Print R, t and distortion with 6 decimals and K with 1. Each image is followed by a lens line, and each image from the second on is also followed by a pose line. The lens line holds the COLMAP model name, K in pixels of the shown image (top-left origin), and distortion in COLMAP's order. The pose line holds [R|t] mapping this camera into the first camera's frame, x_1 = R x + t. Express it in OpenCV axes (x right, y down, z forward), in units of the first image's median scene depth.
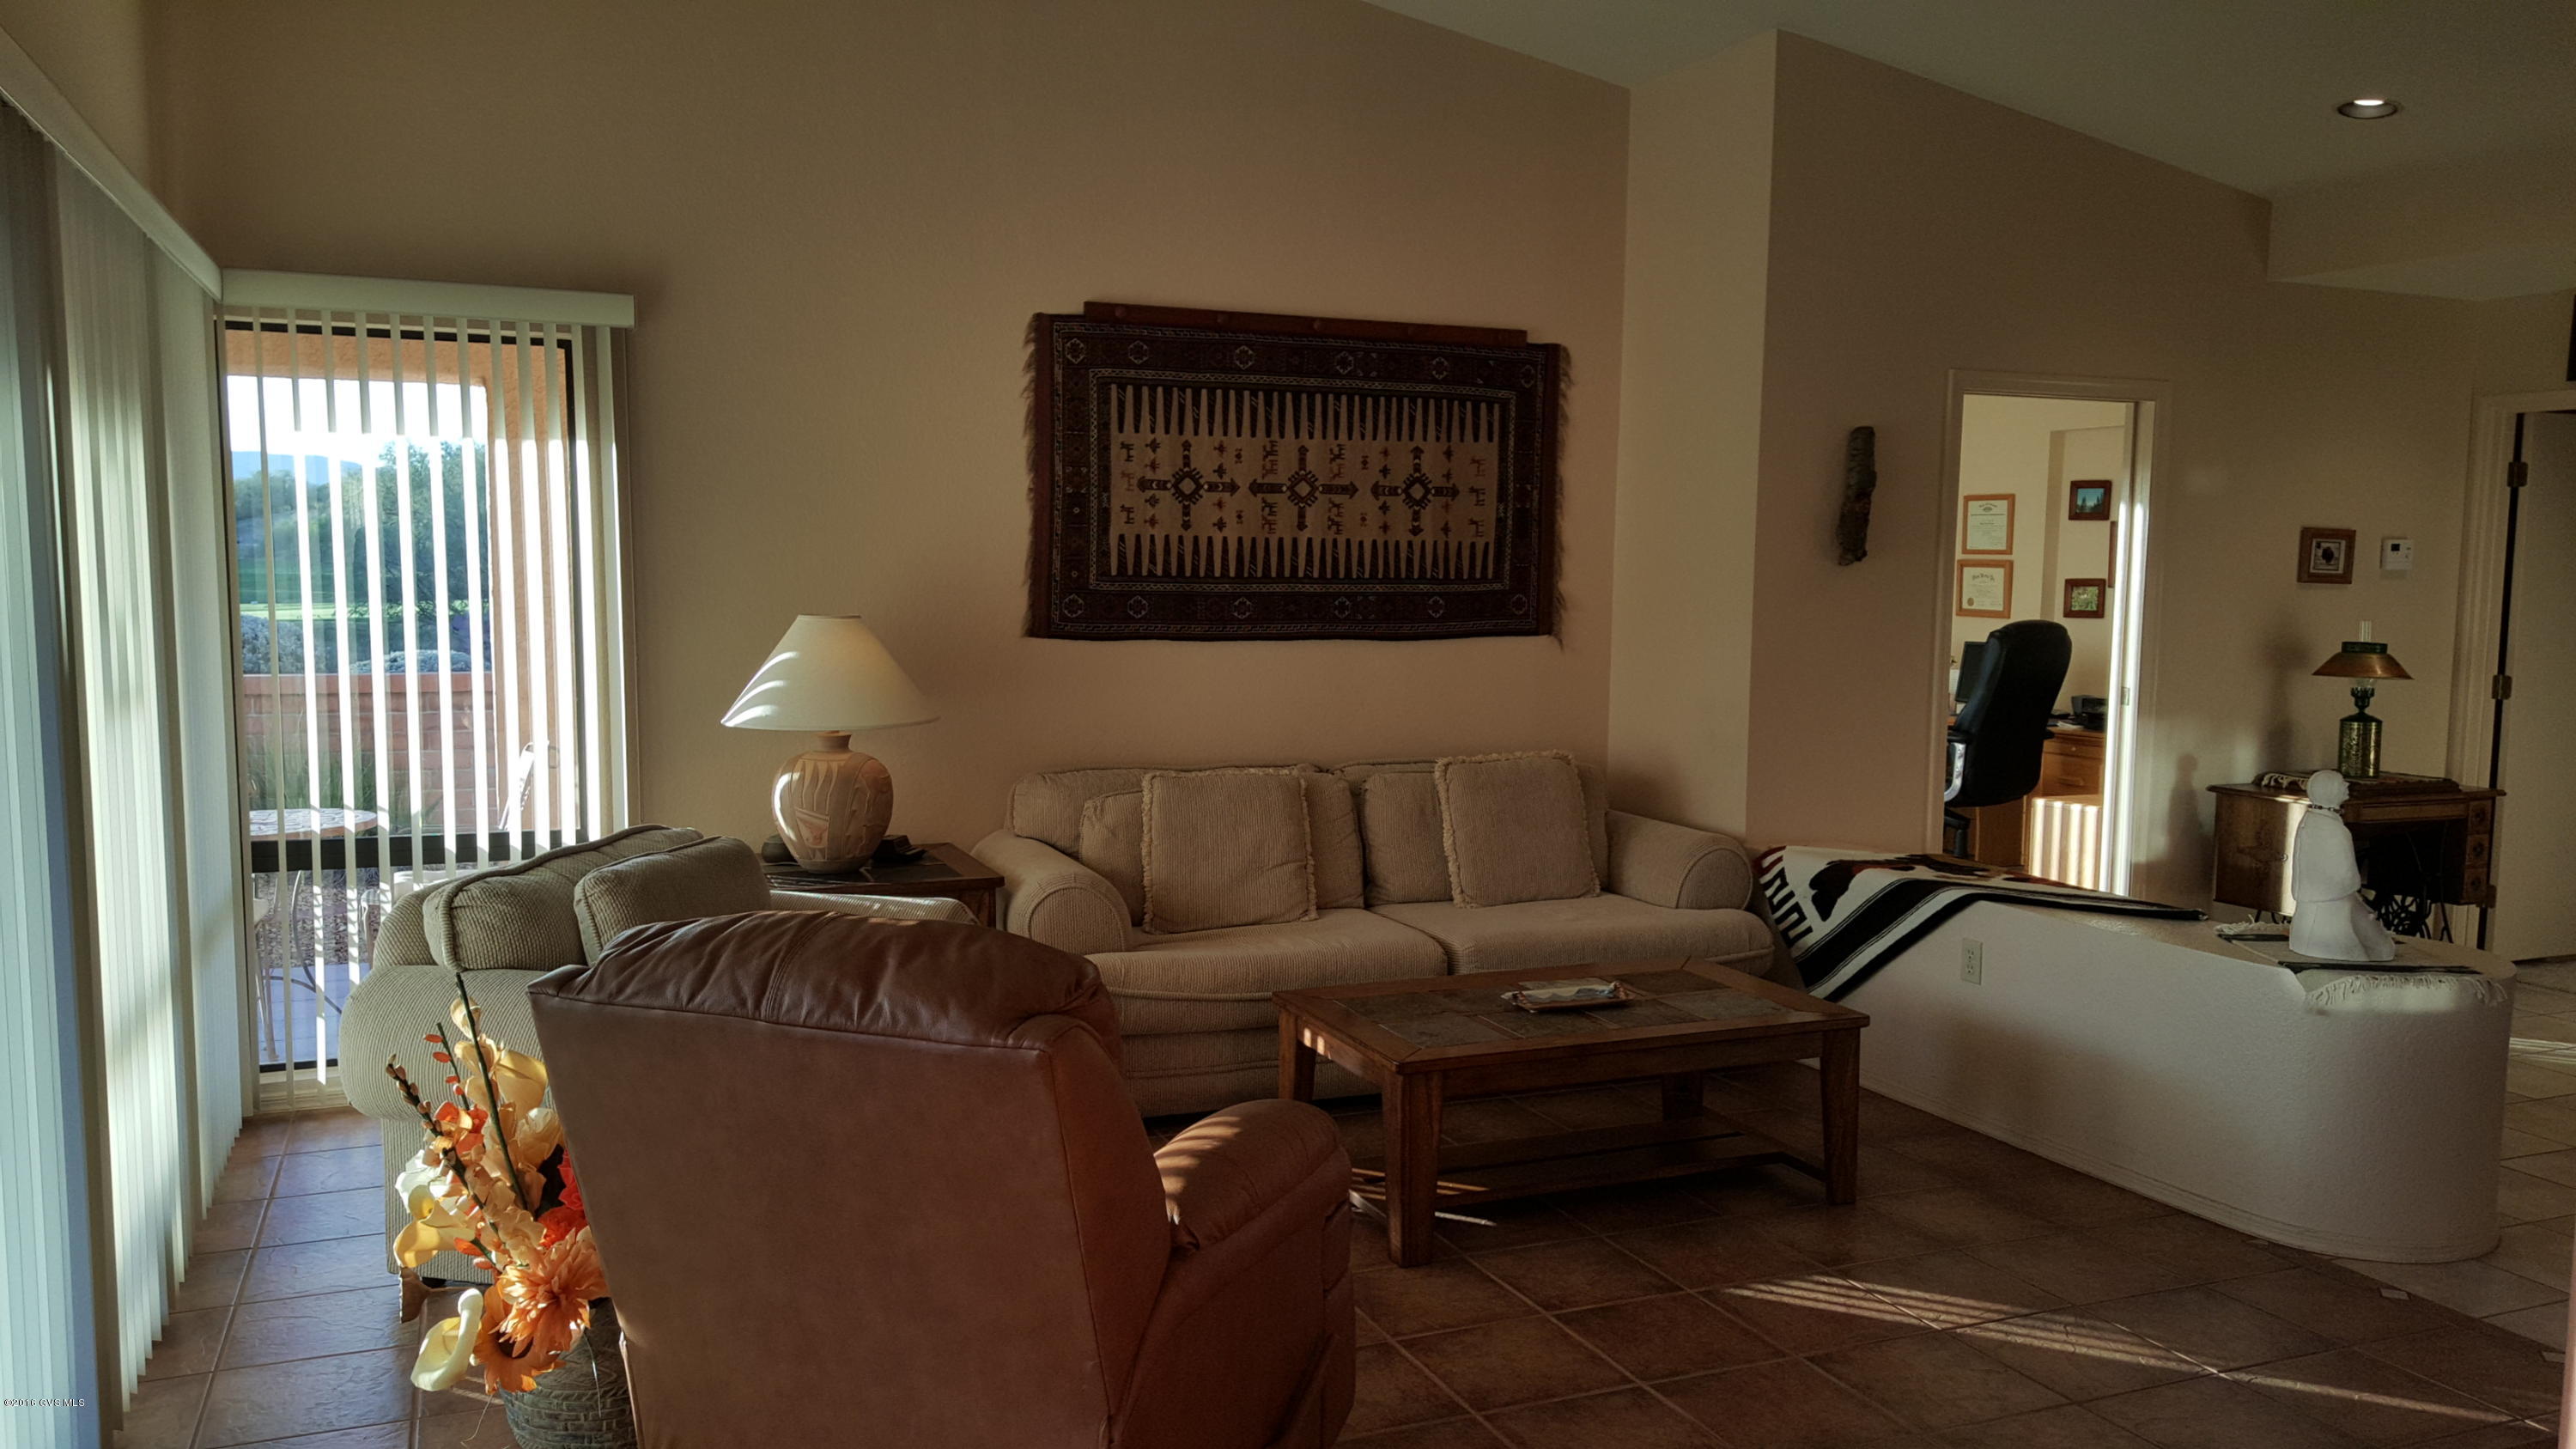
lens RADIAL K [[1901.1, 0, 1305.7], [0, 1901.1, 742.3], [0, 0, 1]] dist [0.112462, -0.142806]
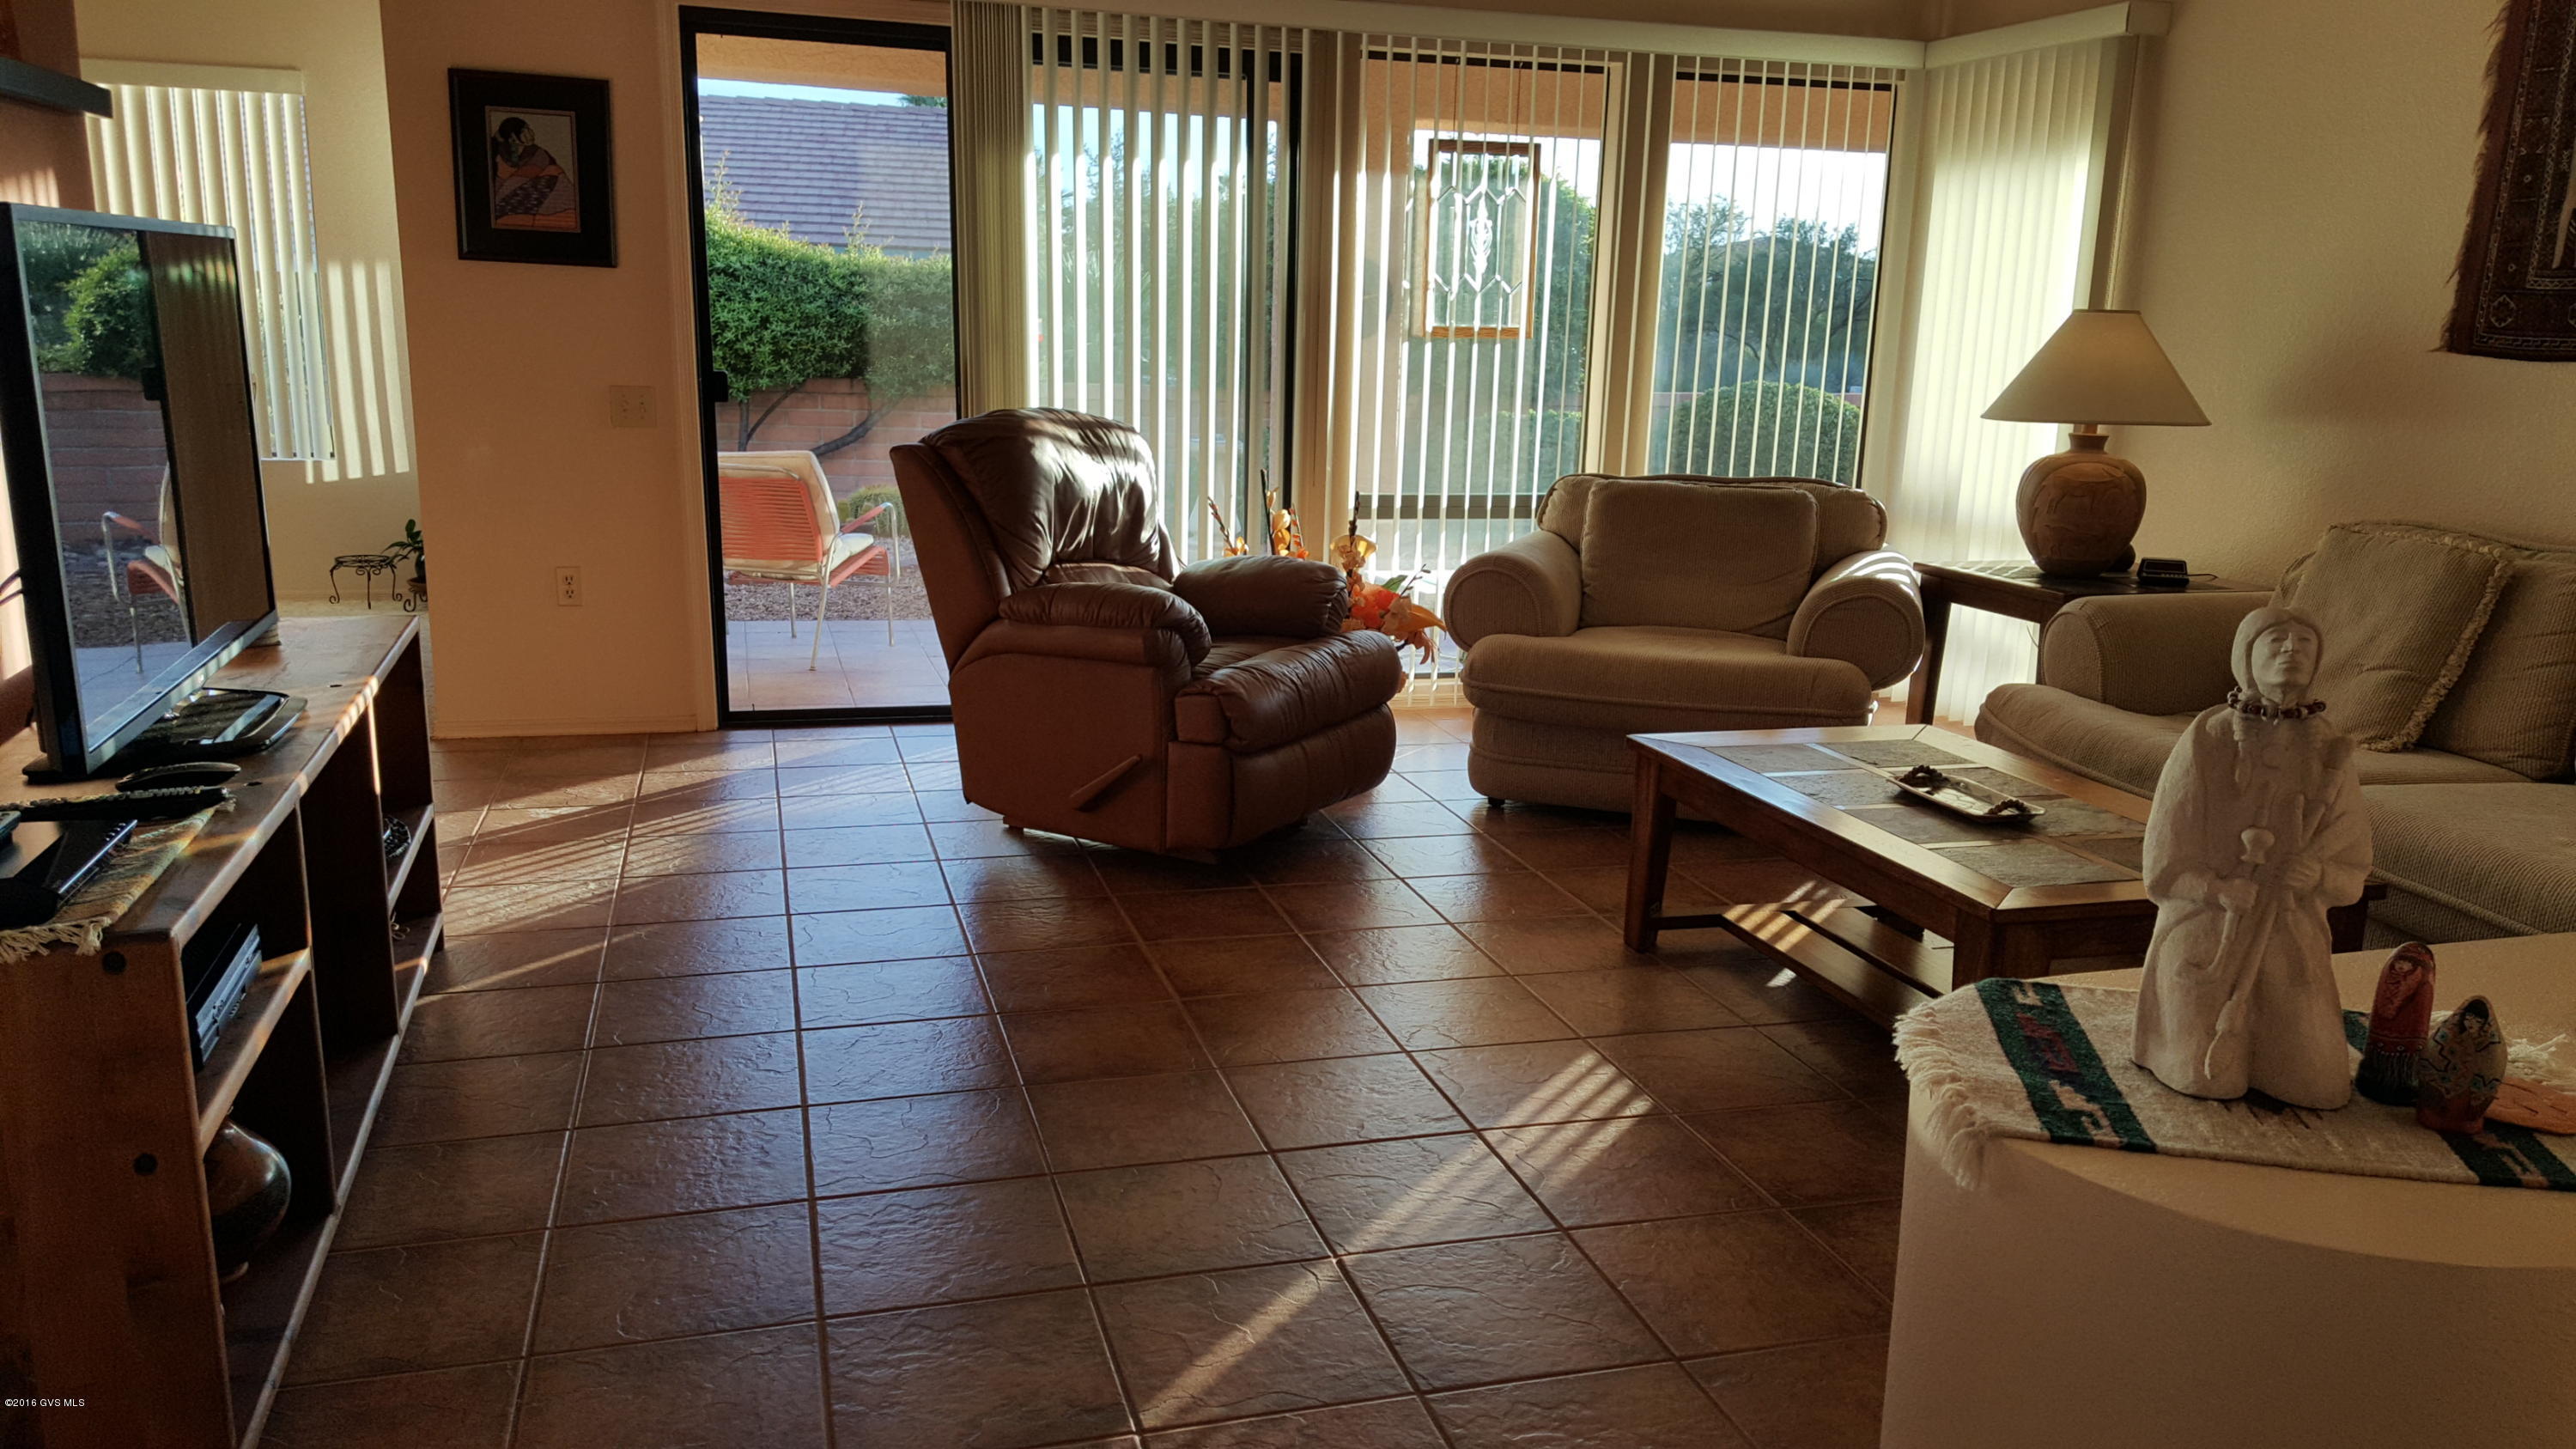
lens RADIAL K [[1901.1, 0, 1300.5], [0, 1901.1, 732.4], [0, 0, 1]] dist [0.112462, -0.142806]
pose [[-0.122747, 0.194522, -0.973188, 0.683872], [-0.138158, 0.967705, 0.210852, -0.007370], [0.982774, 0.160335, -0.091908, 0.619064]]
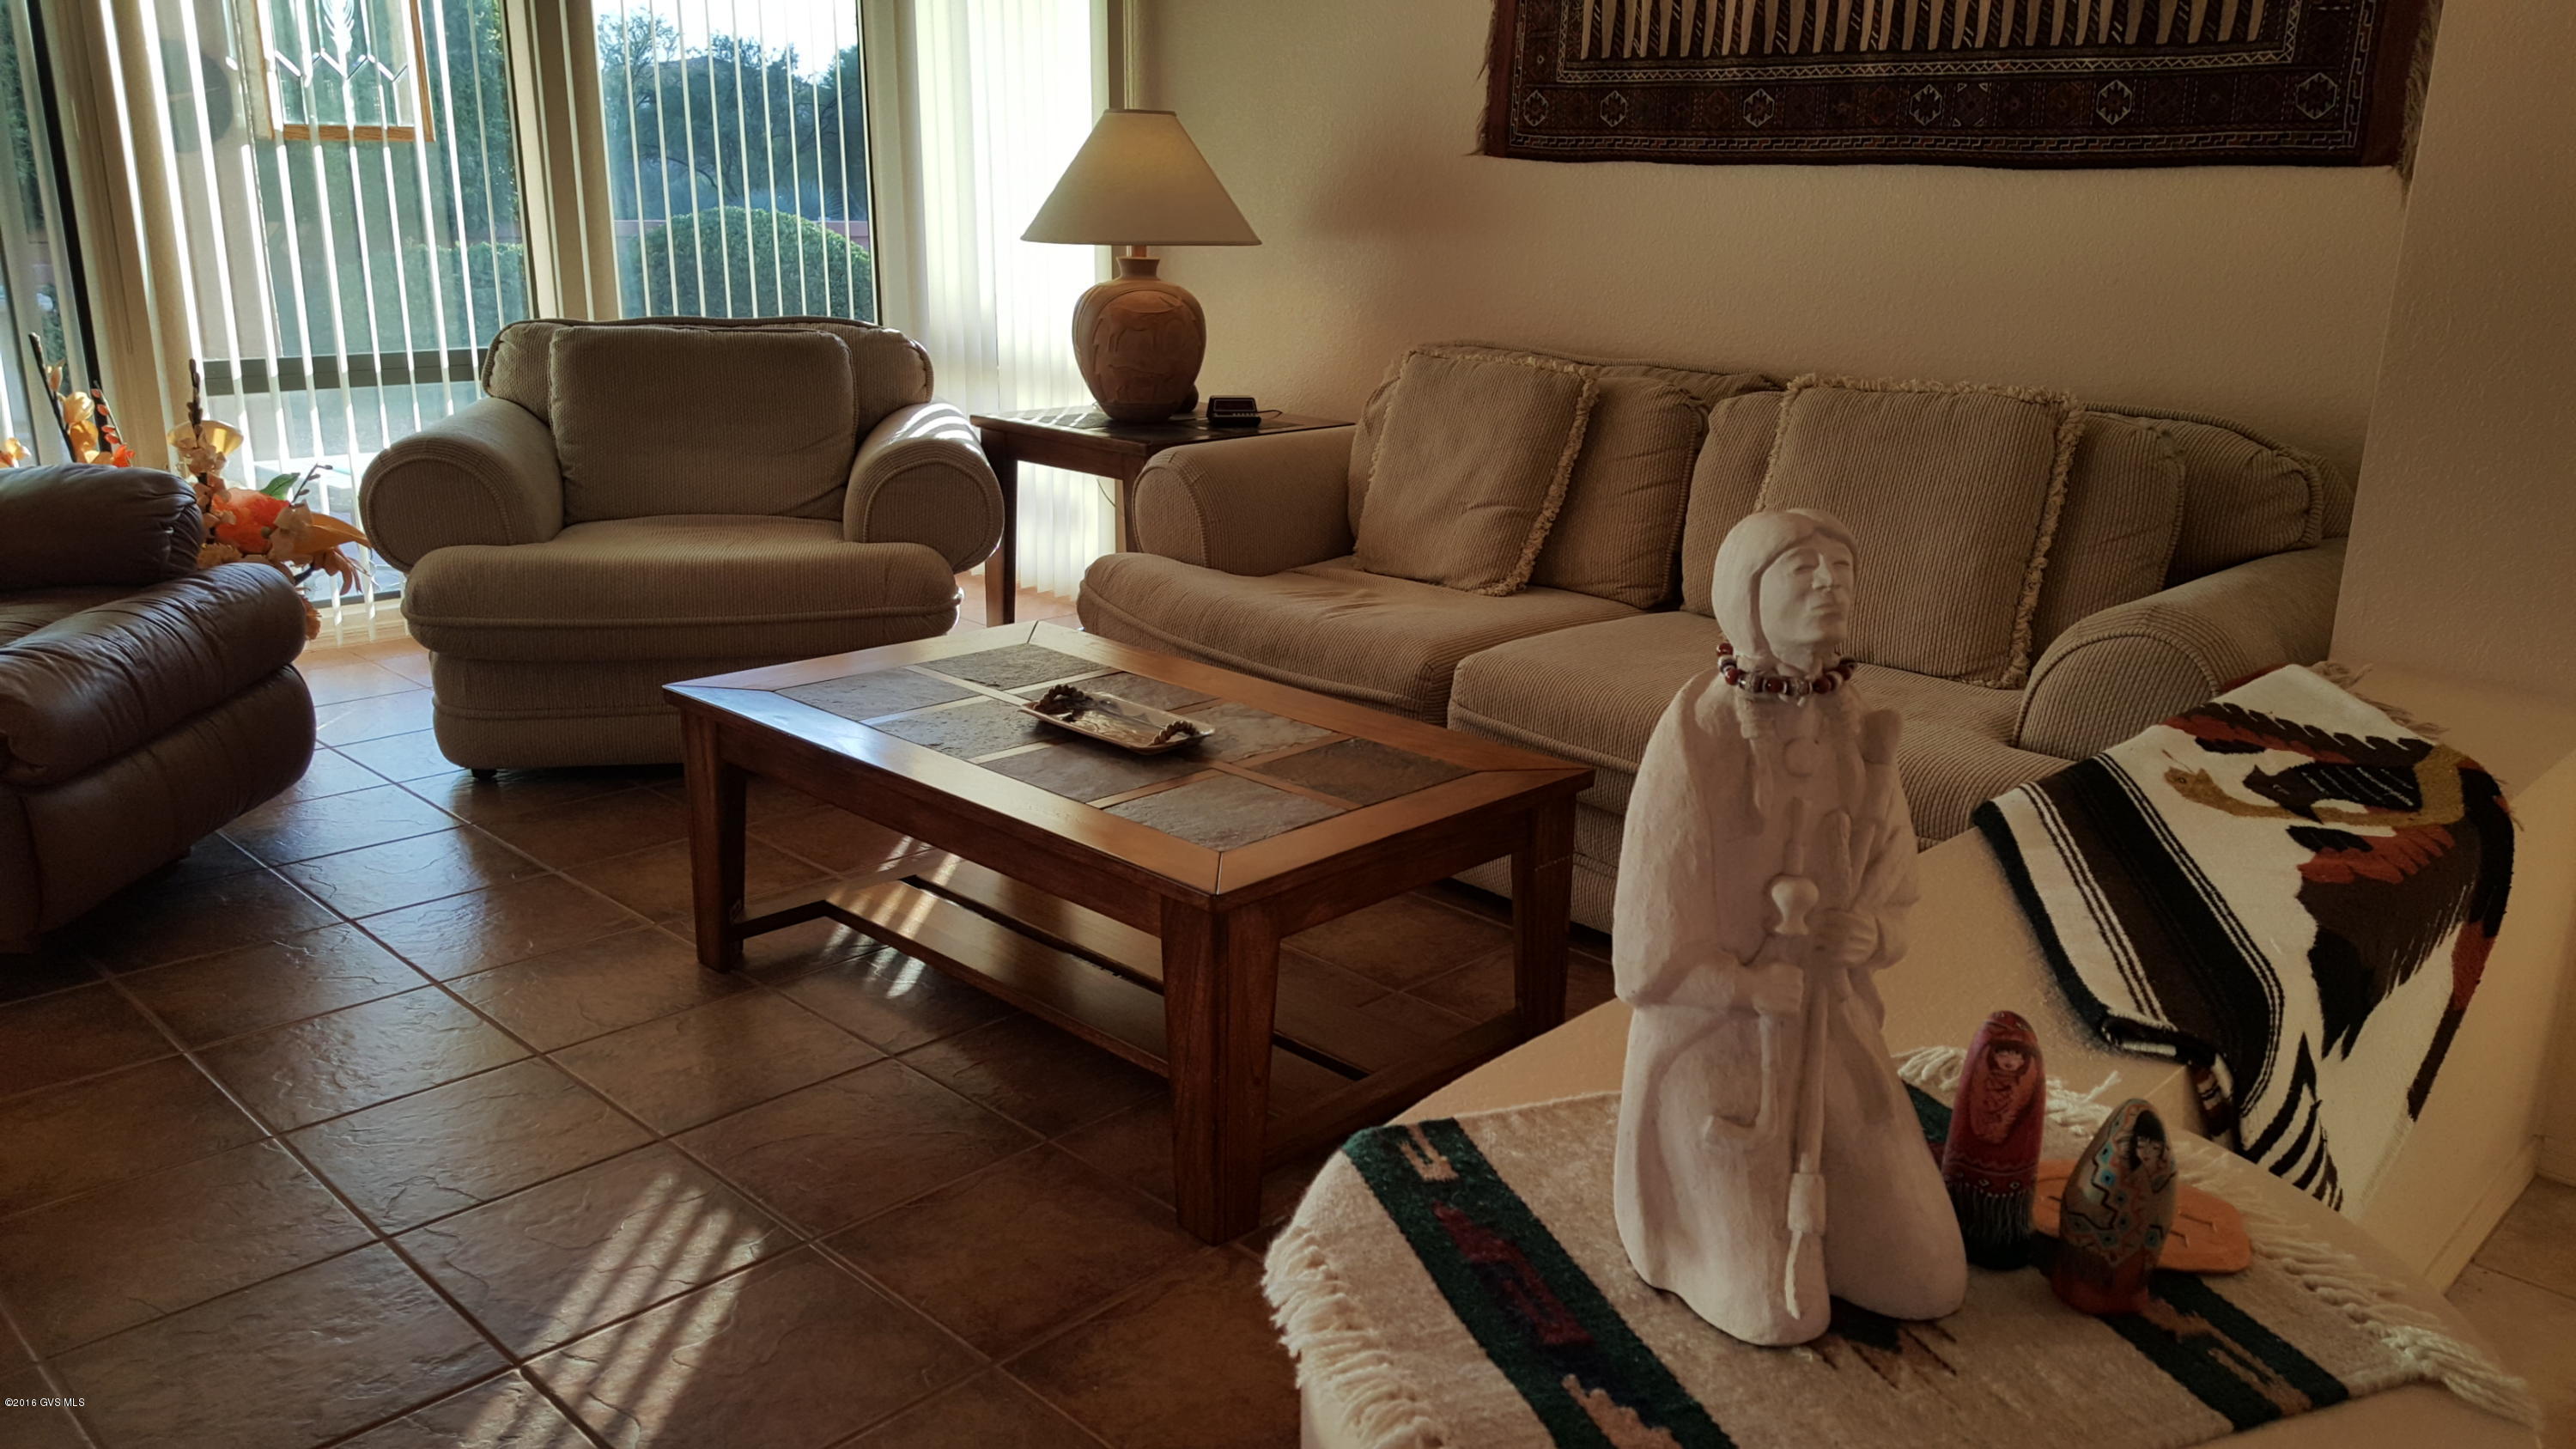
lens RADIAL K [[1901.1, 0, 1307.6], [0, 1901.1, 754.8], [0, 0, 1]] dist [0.112462, -0.142806]
pose [[0.384692, 0.262569, -0.884912, 0.520913], [-0.116872, 0.964828, 0.235475, 0.001026], [0.915616, 0.012836, 0.401849, 0.624373]]
